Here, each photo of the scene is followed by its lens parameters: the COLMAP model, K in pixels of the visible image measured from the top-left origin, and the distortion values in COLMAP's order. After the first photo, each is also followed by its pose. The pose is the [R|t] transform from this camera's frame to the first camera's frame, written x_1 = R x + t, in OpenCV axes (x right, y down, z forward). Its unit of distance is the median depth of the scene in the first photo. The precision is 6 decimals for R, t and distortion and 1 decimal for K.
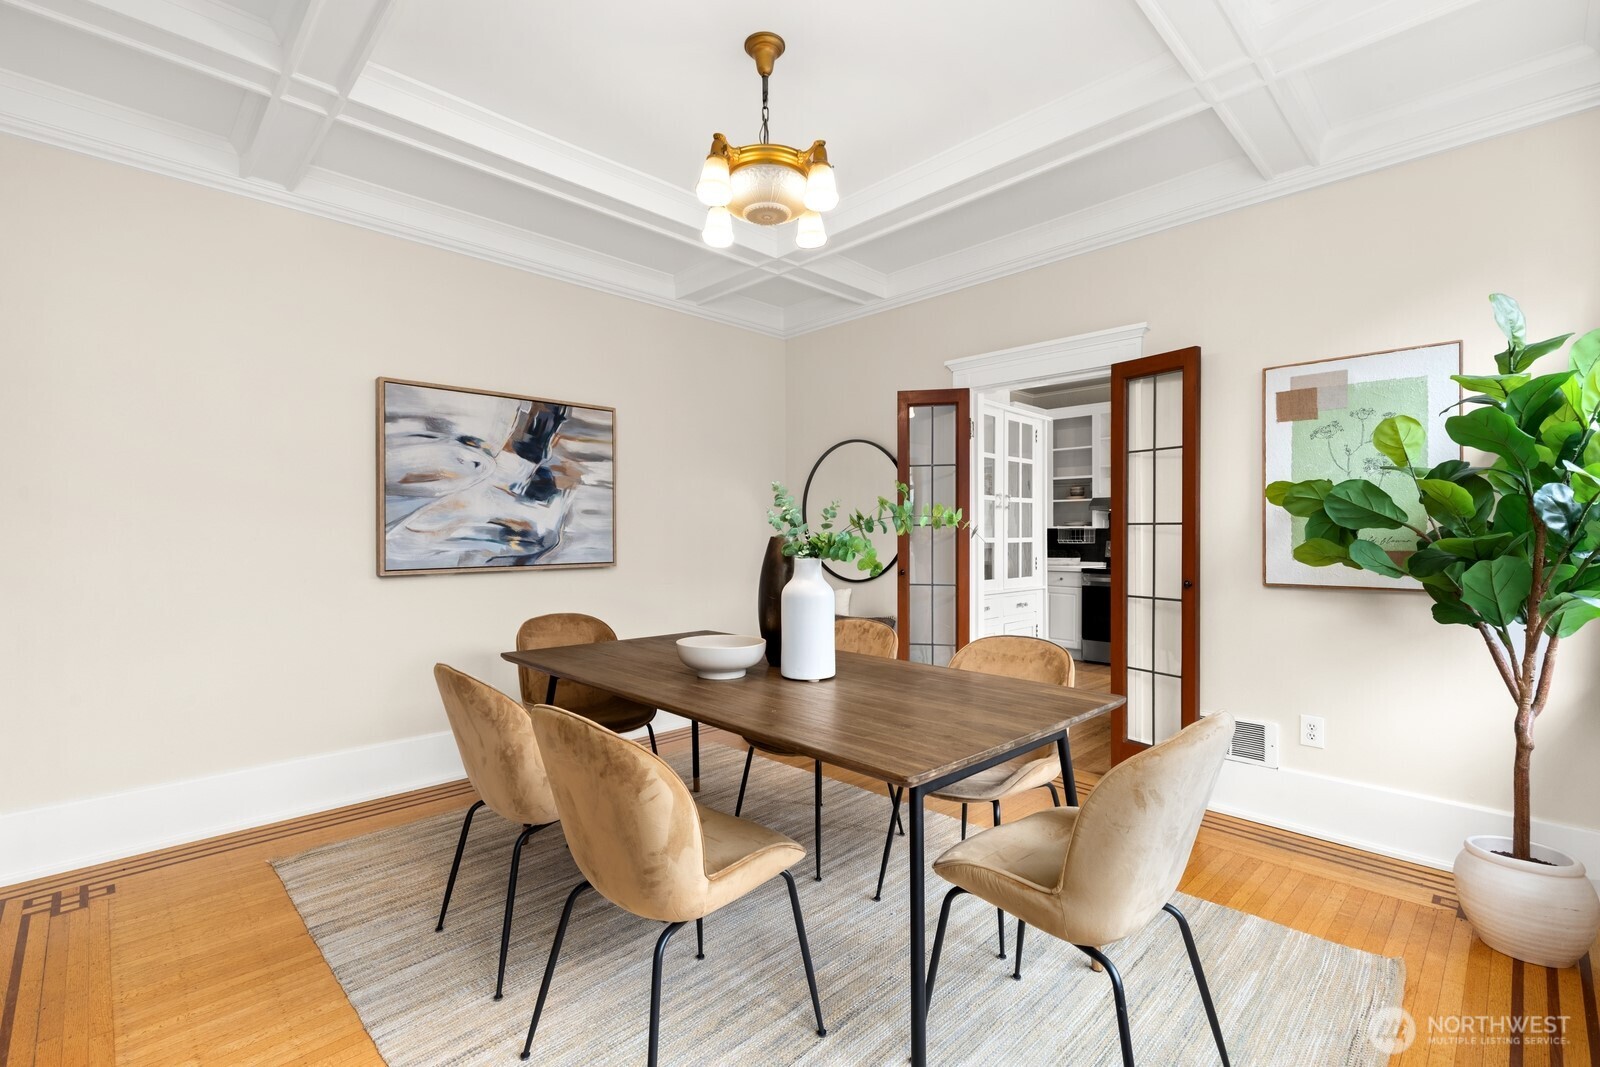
lens RADIAL K [[717.2, 0, 783.3], [0, 717.2, 540.3], [0, 0, 1]] dist [0.001517, -0.000828]
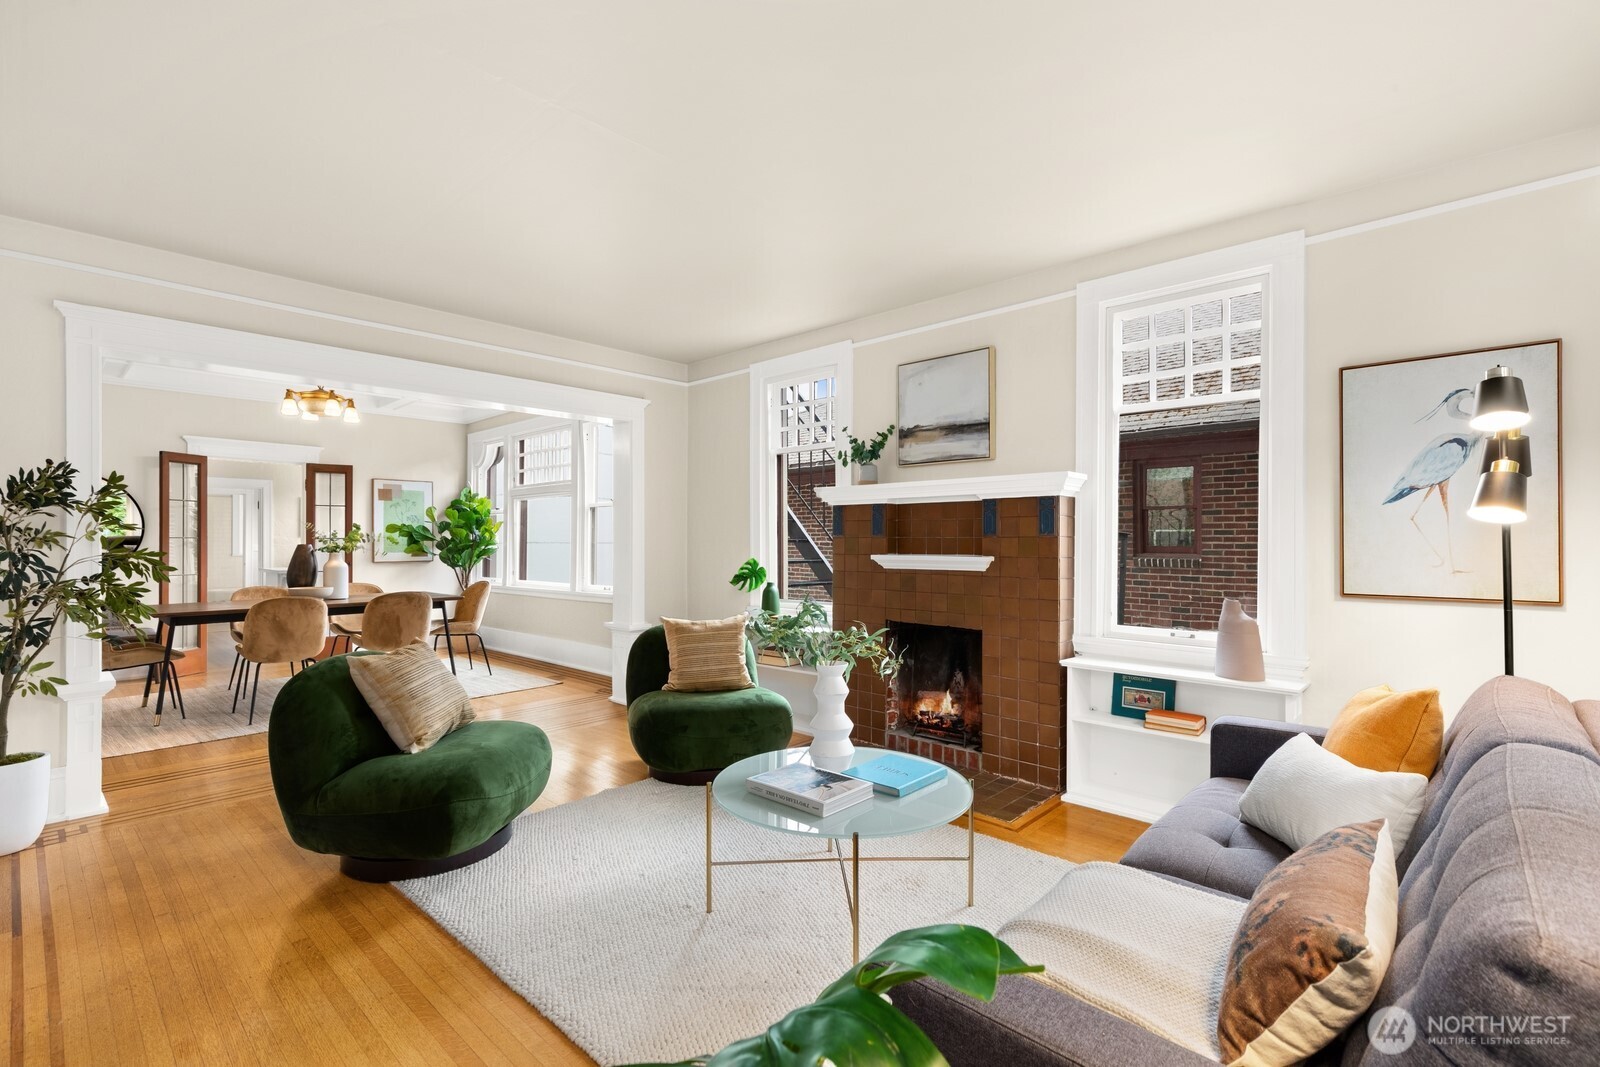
lens RADIAL K [[717.2, 0, 792.5], [0, 717.2, 539.4], [0, 0, 1]] dist [0.001517, -0.000828]
pose [[-0.028227, 0.003871, 0.999594, -1.728068], [0.004732, 0.999982, -0.003739, -0.003916], [-0.999590, 0.004625, -0.028245, -0.381735]]
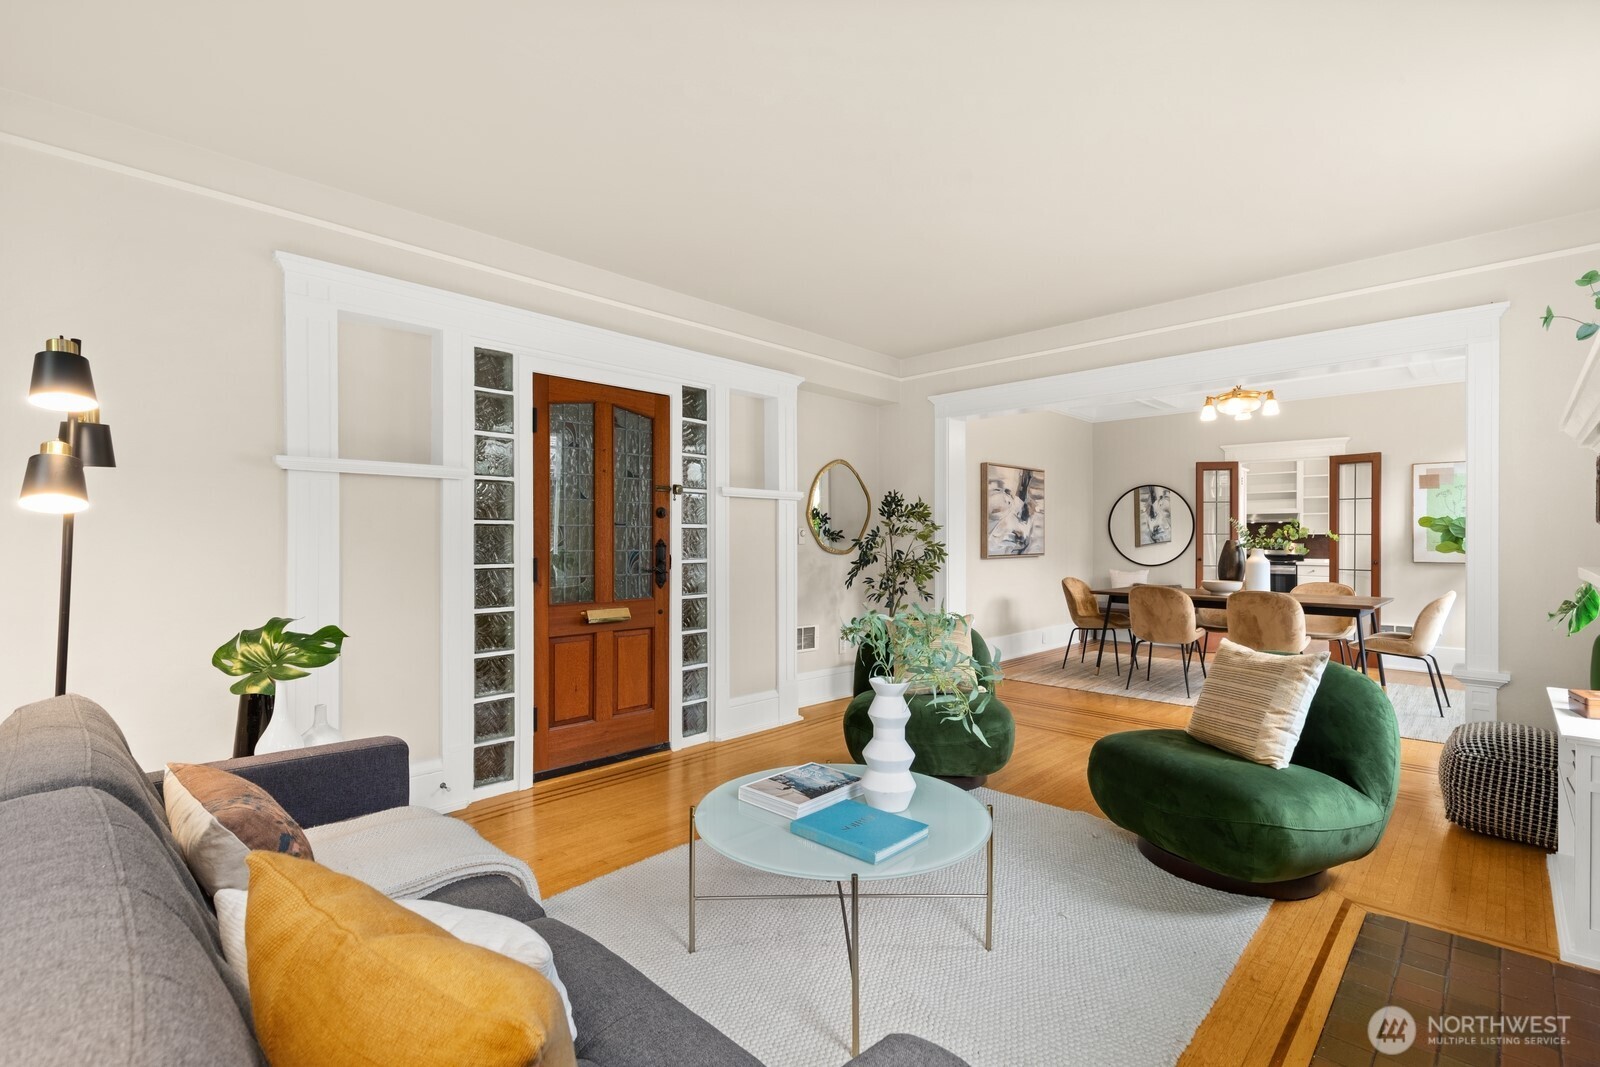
lens RADIAL K [[717.2, 0, 796.7], [0, 717.2, 538.4], [0, 0, 1]] dist [0.001517, -0.000828]
pose [[0.999692, 0.002420, 0.024717, -1.120979], [-0.002246, 0.999973, -0.007067, 0.007041], [-0.024733, 0.007009, 0.999670, -1.012698]]
